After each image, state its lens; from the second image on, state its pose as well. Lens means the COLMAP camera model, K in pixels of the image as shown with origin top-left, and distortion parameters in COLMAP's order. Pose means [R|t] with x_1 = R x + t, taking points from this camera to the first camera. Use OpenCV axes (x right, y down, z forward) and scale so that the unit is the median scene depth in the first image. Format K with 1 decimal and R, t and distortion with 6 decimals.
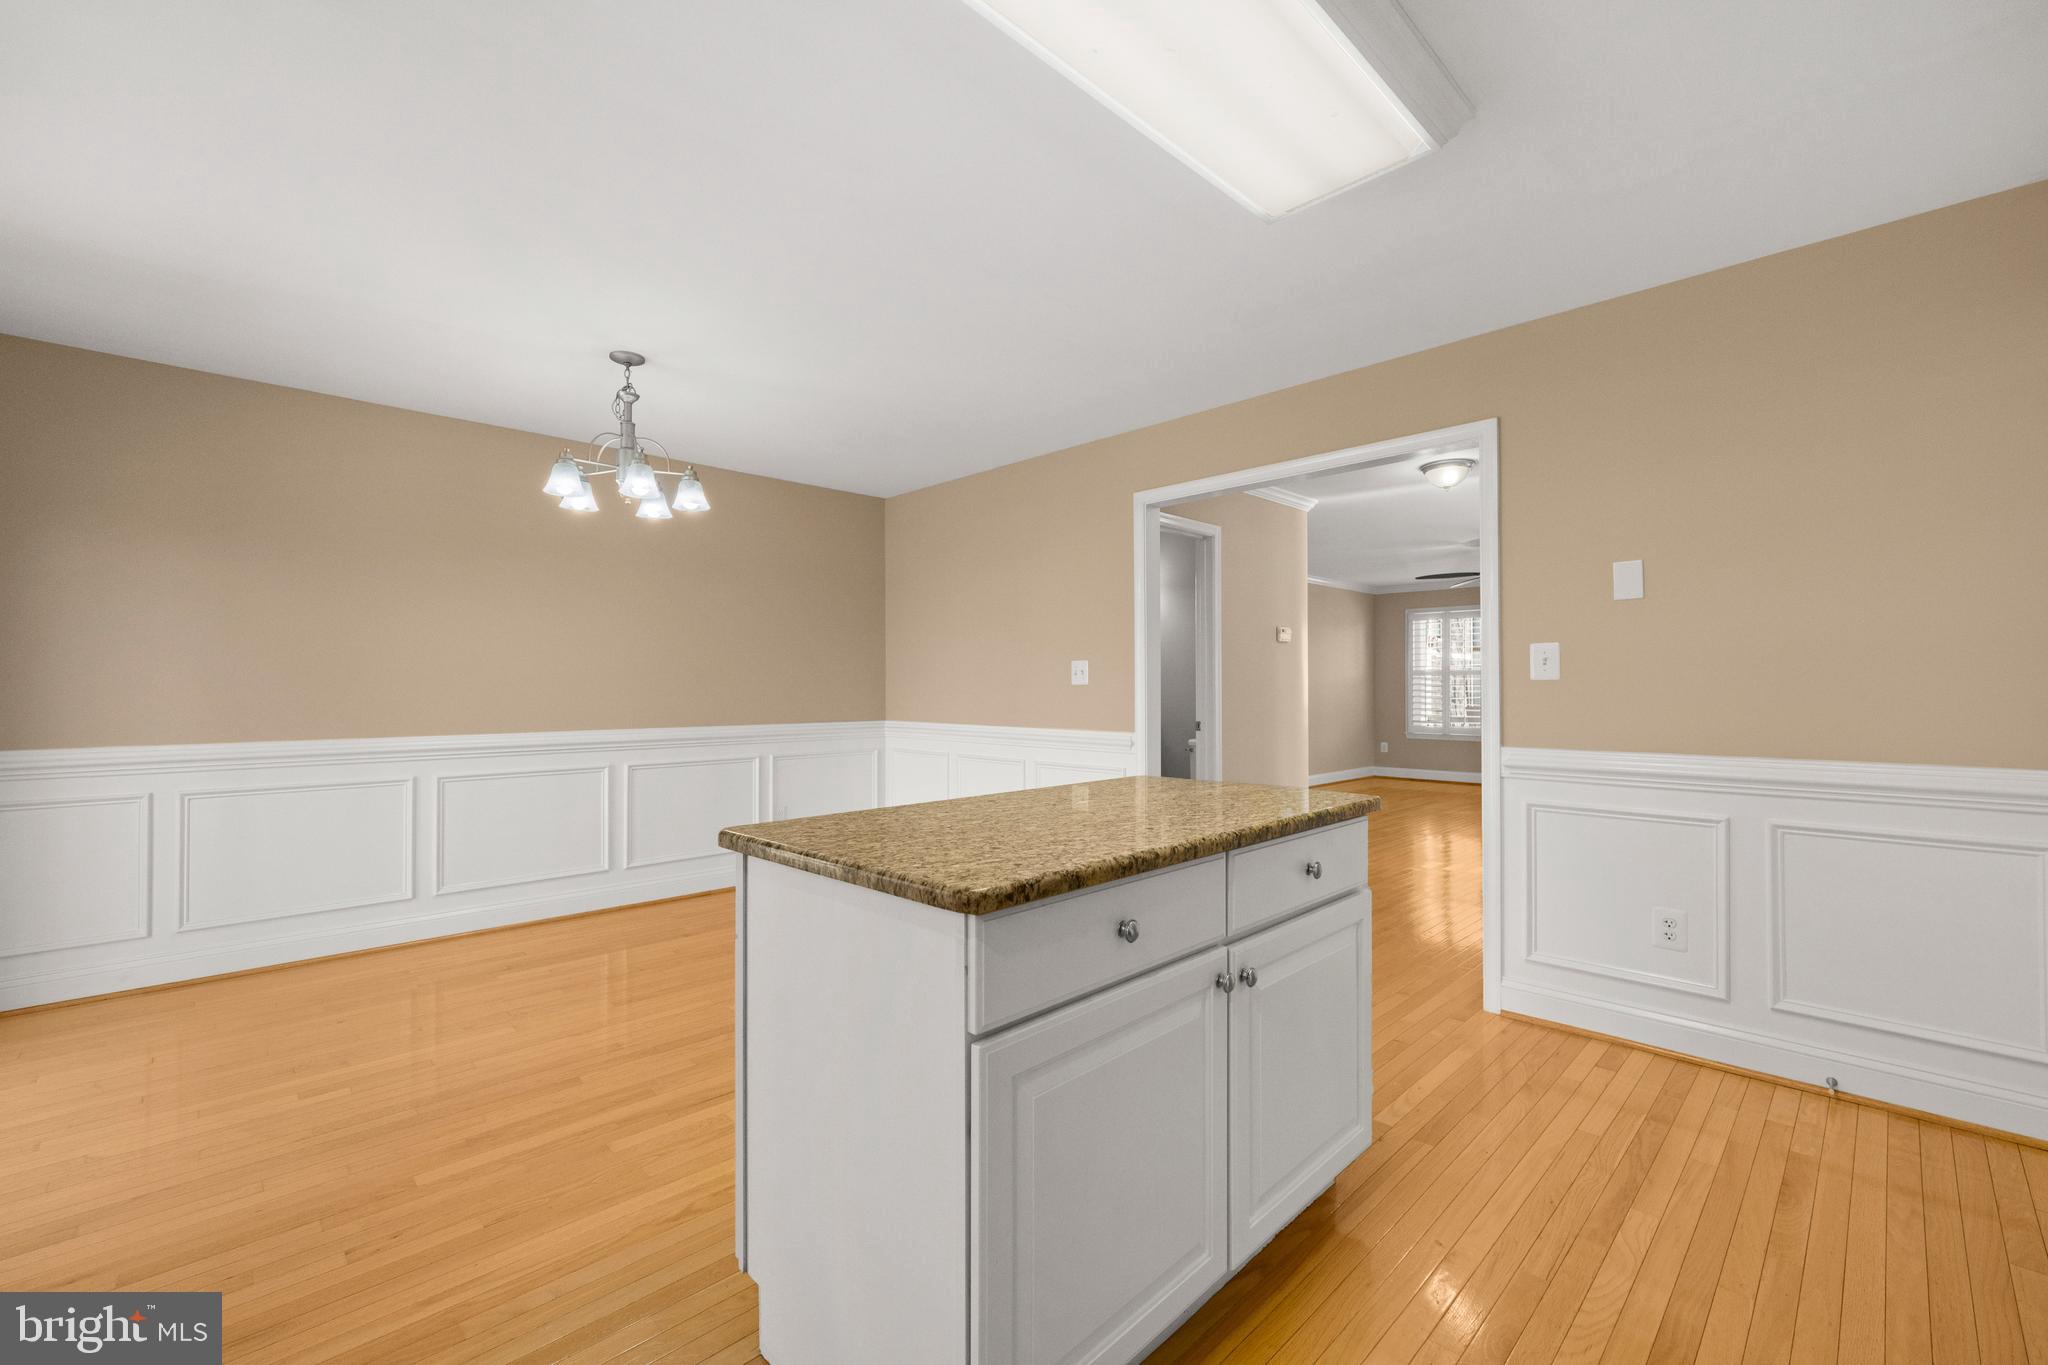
lens RADIAL K [[854.0, 0, 1024.0], [0, 854.0, 682.5], [0, 0, 1]] dist [0.000528, 0.000031]
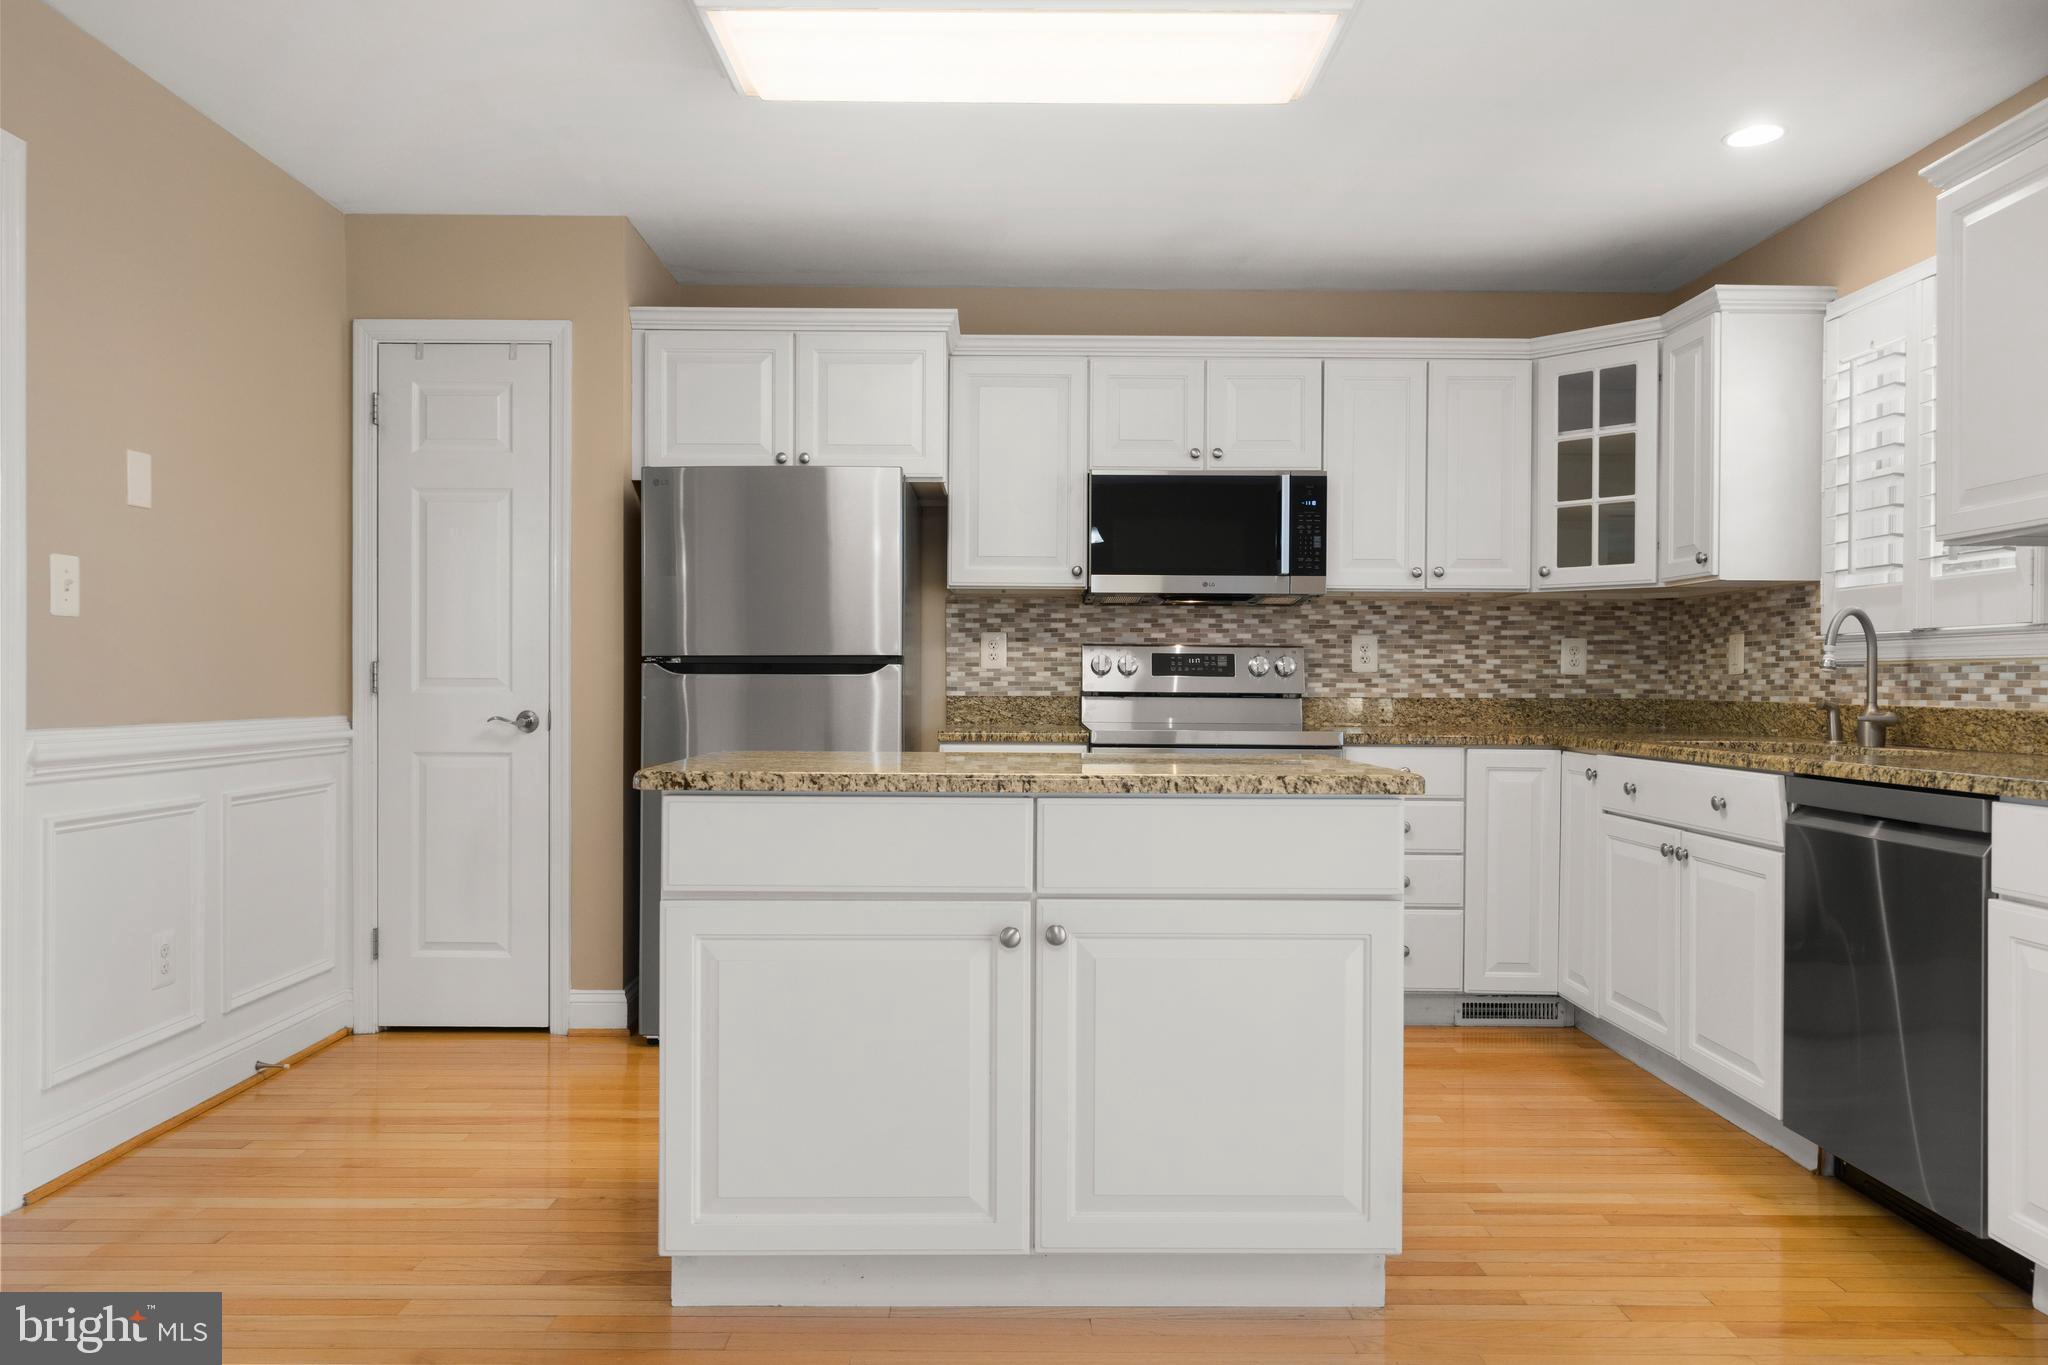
lens RADIAL K [[1369.5, 0, 1024.0], [0, 1369.5, 682.5], [0, 0, 1]] dist [0.001763, 0.002514]
pose [[-0.716411, -0.006868, 0.697645, -0.602863], [-0.012150, 0.999923, -0.002633, 0.040891], [-0.697573, -0.010362, -0.716439, 1.306500]]
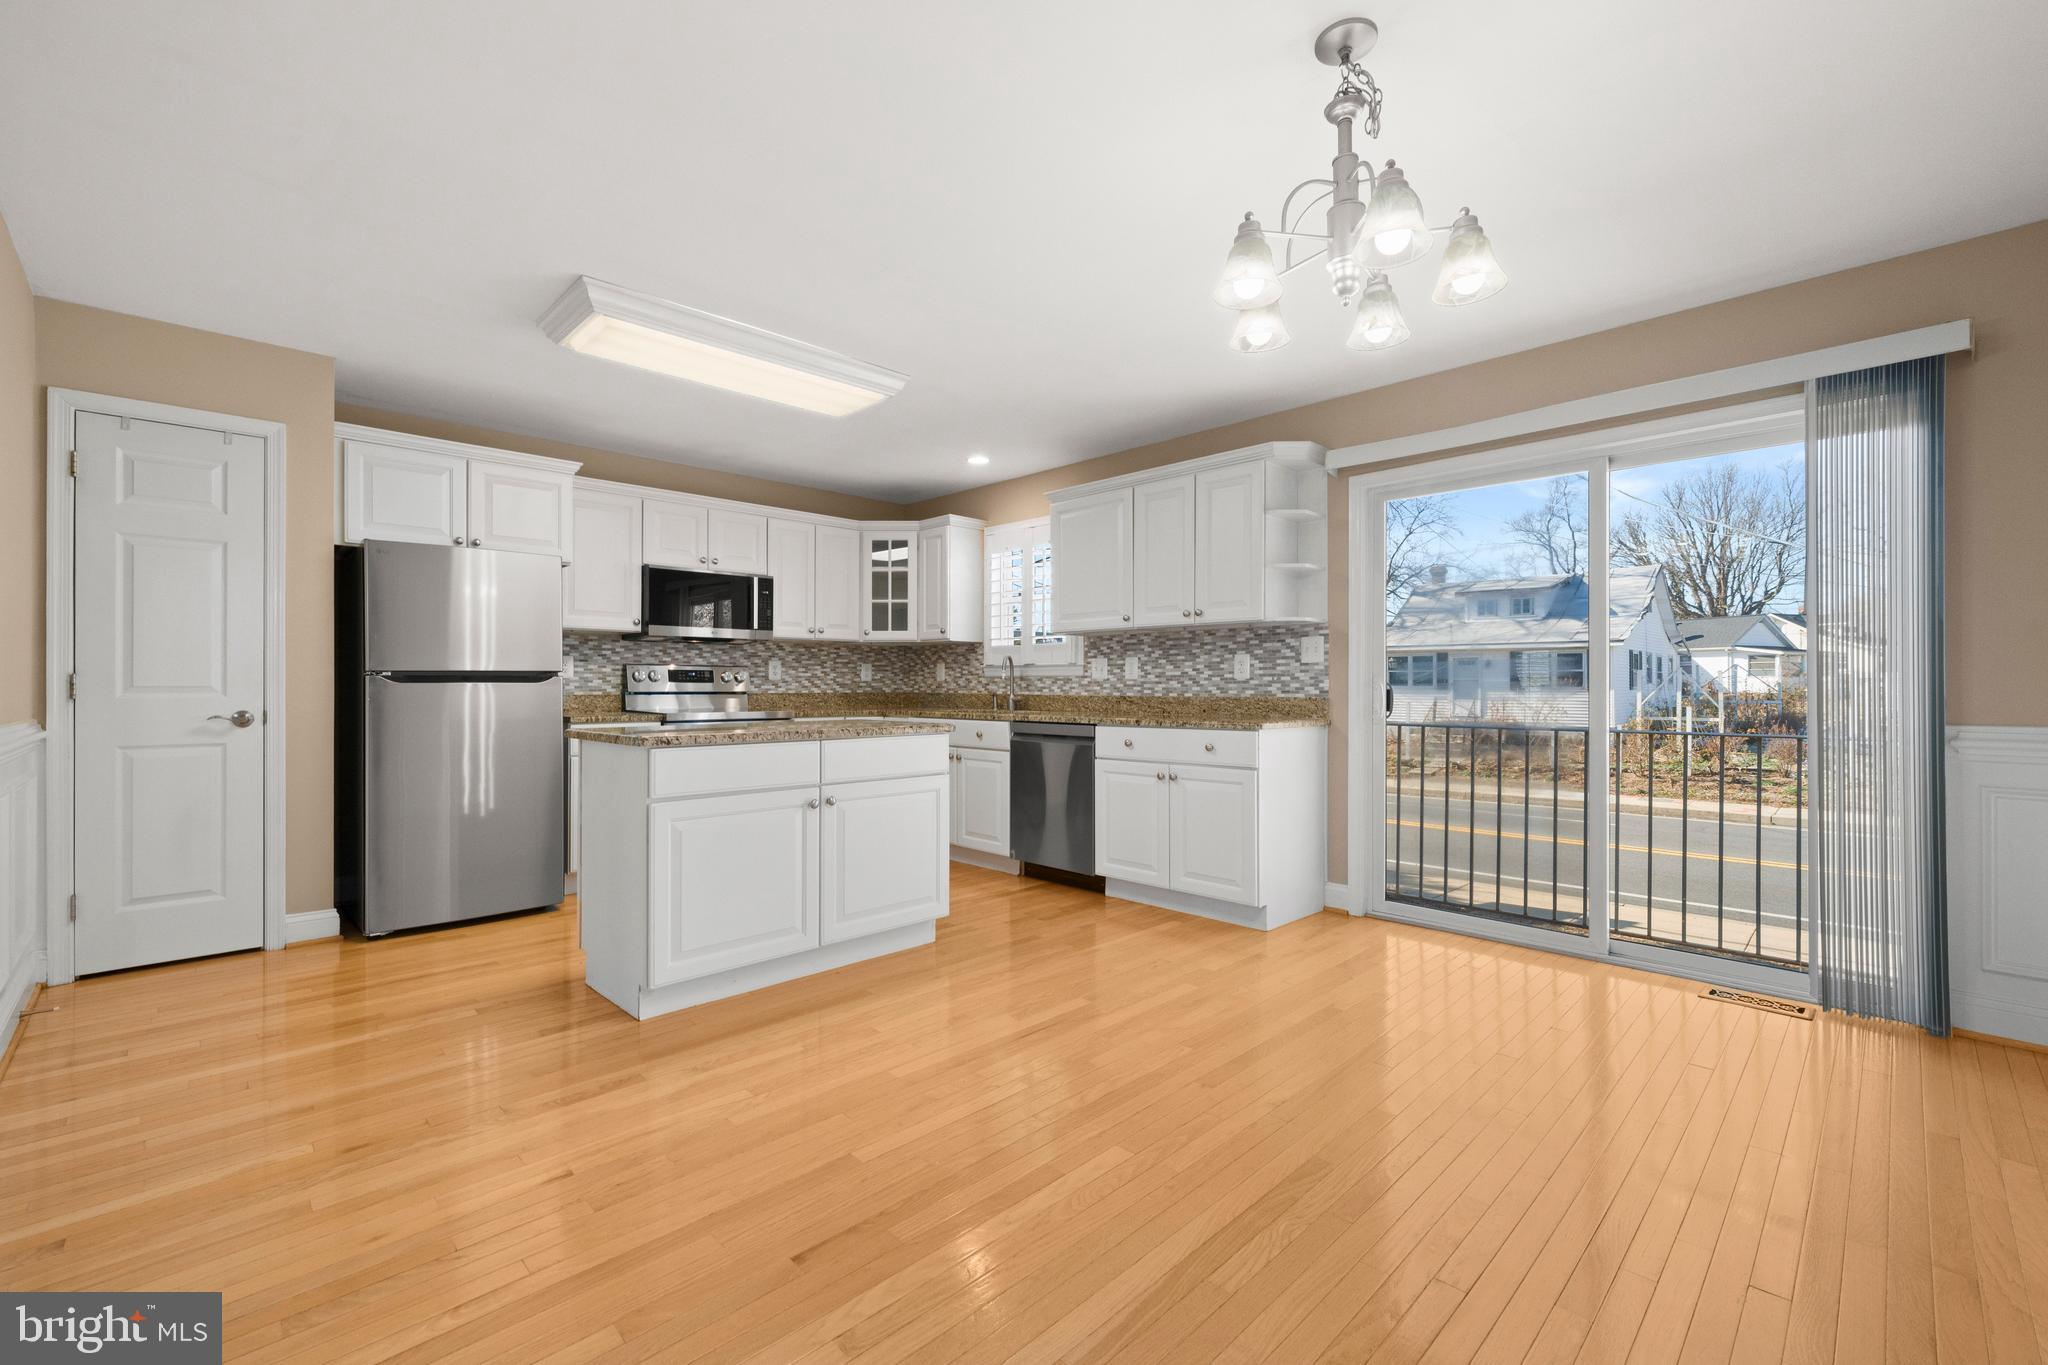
lens RADIAL K [[854.0, 0, 1024.0], [0, 854.0, 682.5], [0, 0, 1]] dist [0.000528, 0.000031]
pose [[-0.999991, -0.003492, 0.002539, -0.307174], [-0.003514, 0.999955, -0.008852, 0.040133], [-0.002508, -0.008861, -0.999958, 1.844572]]
